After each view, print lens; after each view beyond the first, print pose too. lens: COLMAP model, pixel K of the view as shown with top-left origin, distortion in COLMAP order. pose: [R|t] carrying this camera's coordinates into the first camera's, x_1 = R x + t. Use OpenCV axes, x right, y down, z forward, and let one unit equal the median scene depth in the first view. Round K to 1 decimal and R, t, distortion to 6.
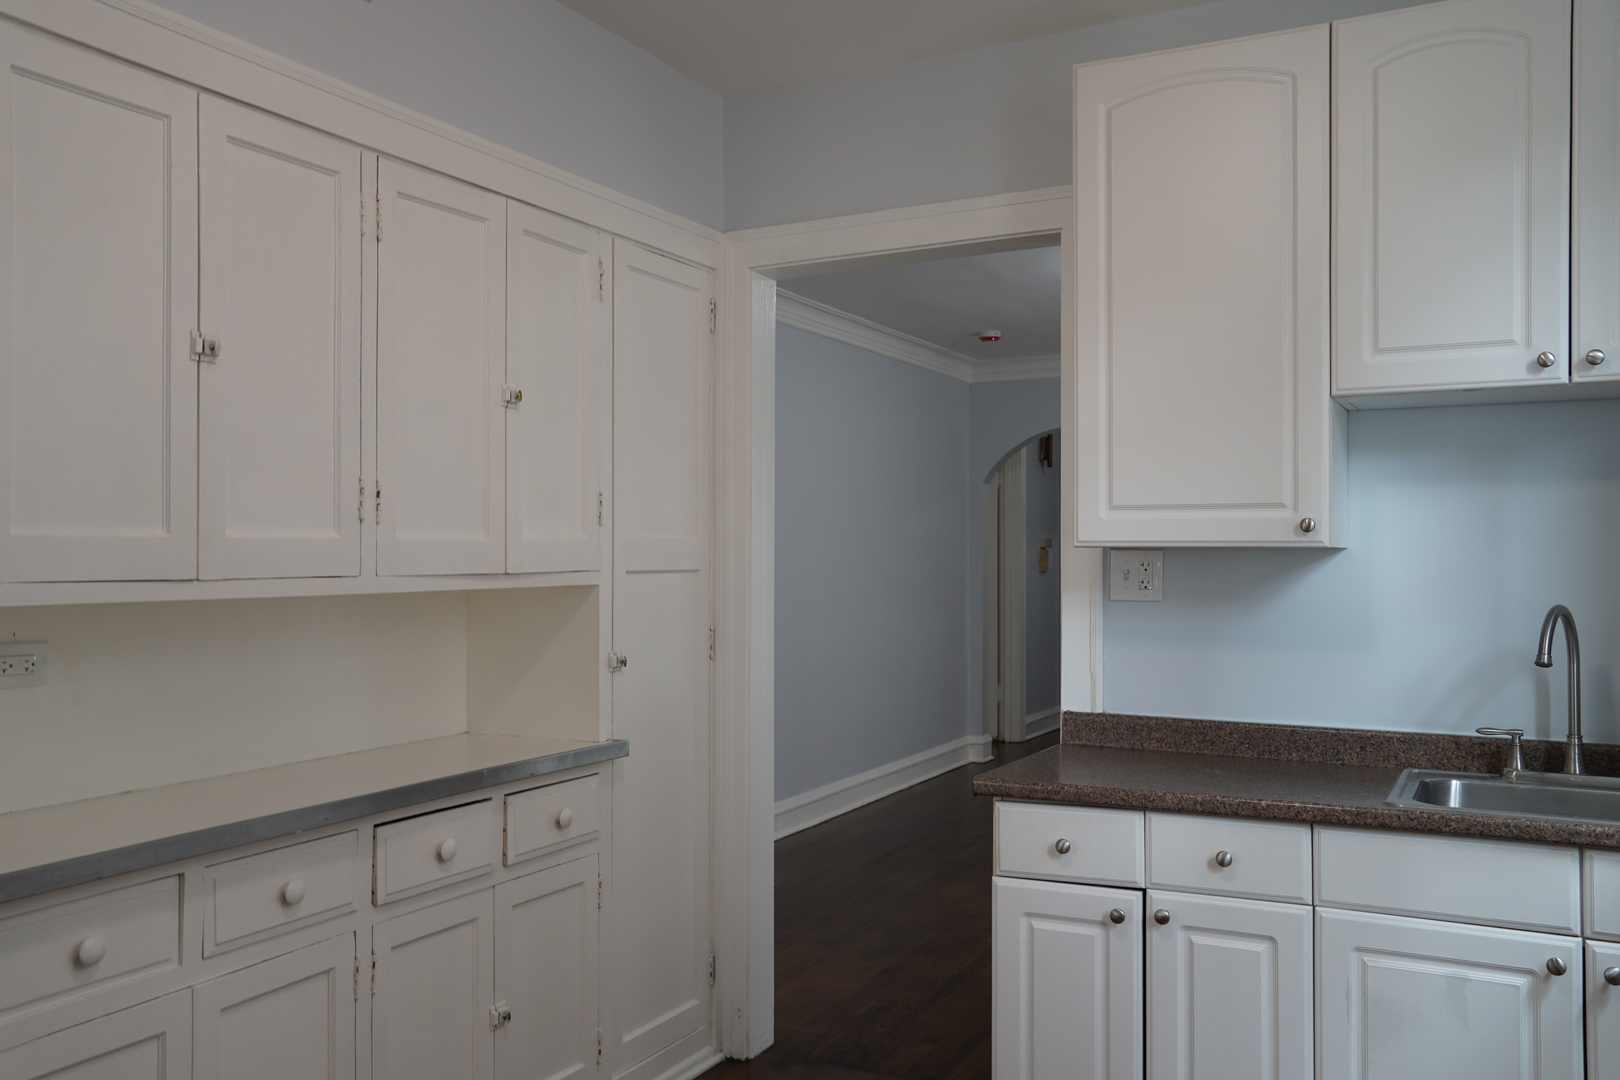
lens RADIAL K [[1373.3, 0, 804.2], [0, 1373.3, 532.1], [0, 0, 1]] dist [-0.010662, 0.022438]
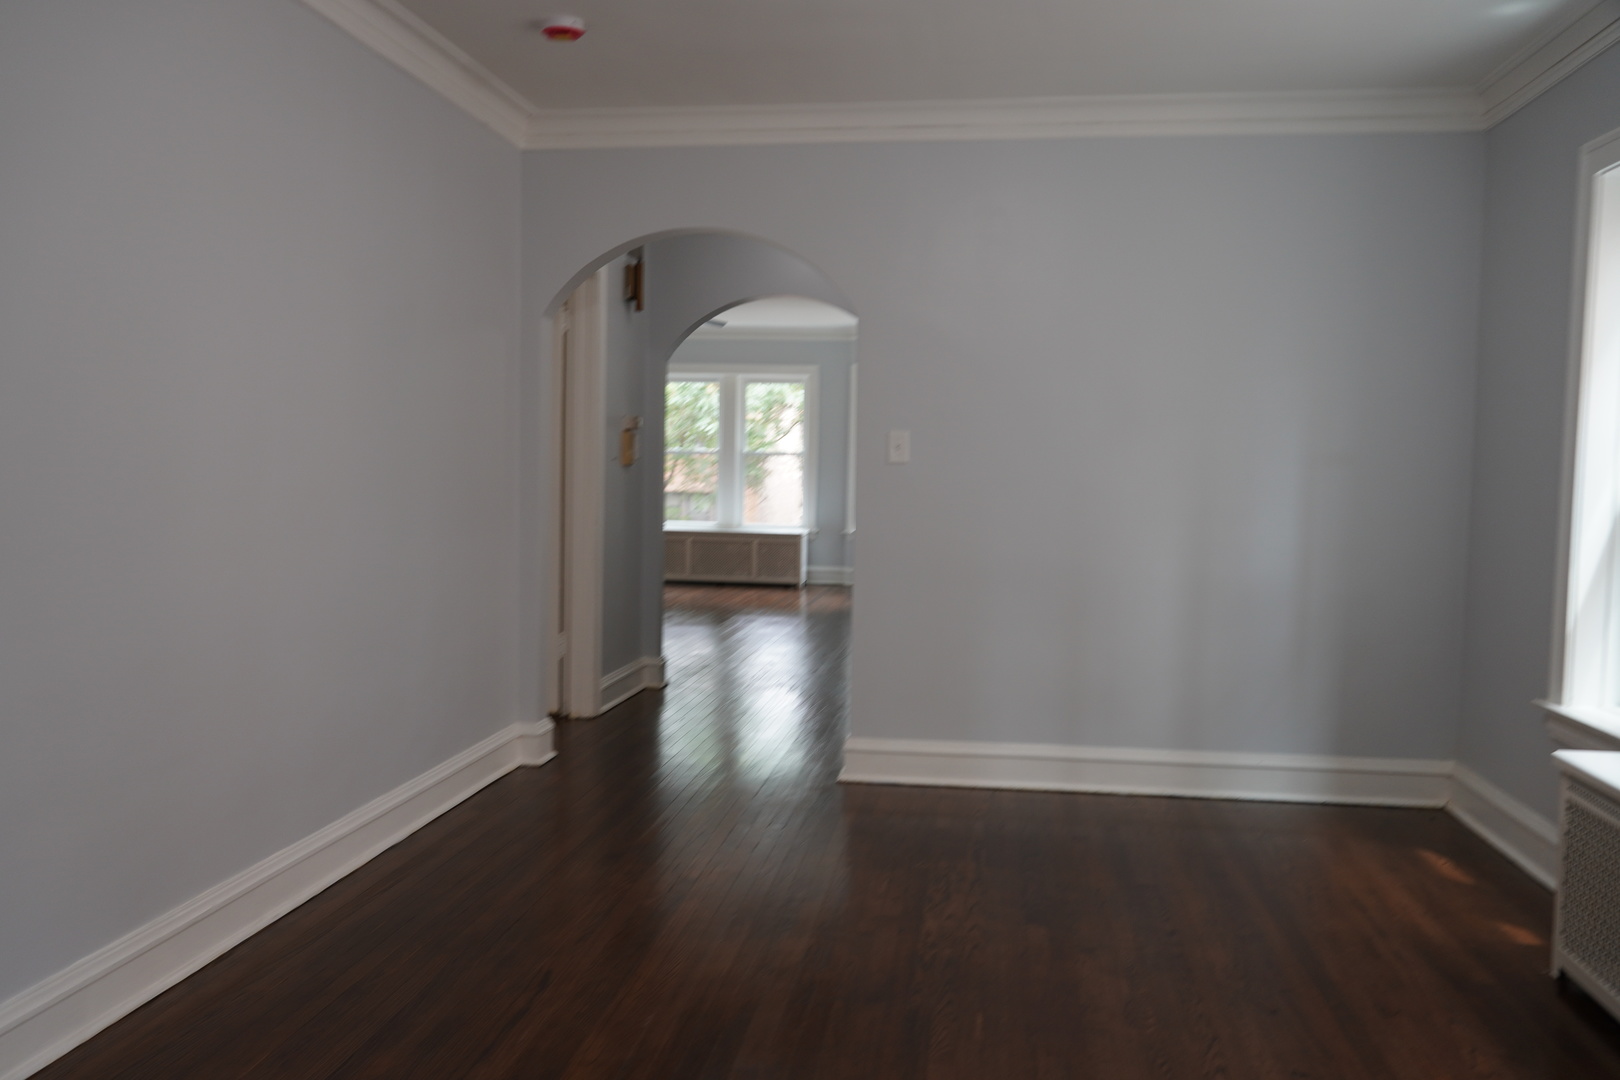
lens RADIAL K [[1373.3, 0, 807.1], [0, 1373.3, 532.0], [0, 0, 1]] dist [-0.010662, 0.022438]
pose [[0.946141, 0.000438, 0.323756, 0.039227], [-0.023524, 0.997449, 0.067395, 0.014916], [-0.322900, -0.071382, 0.943737, 0.339533]]
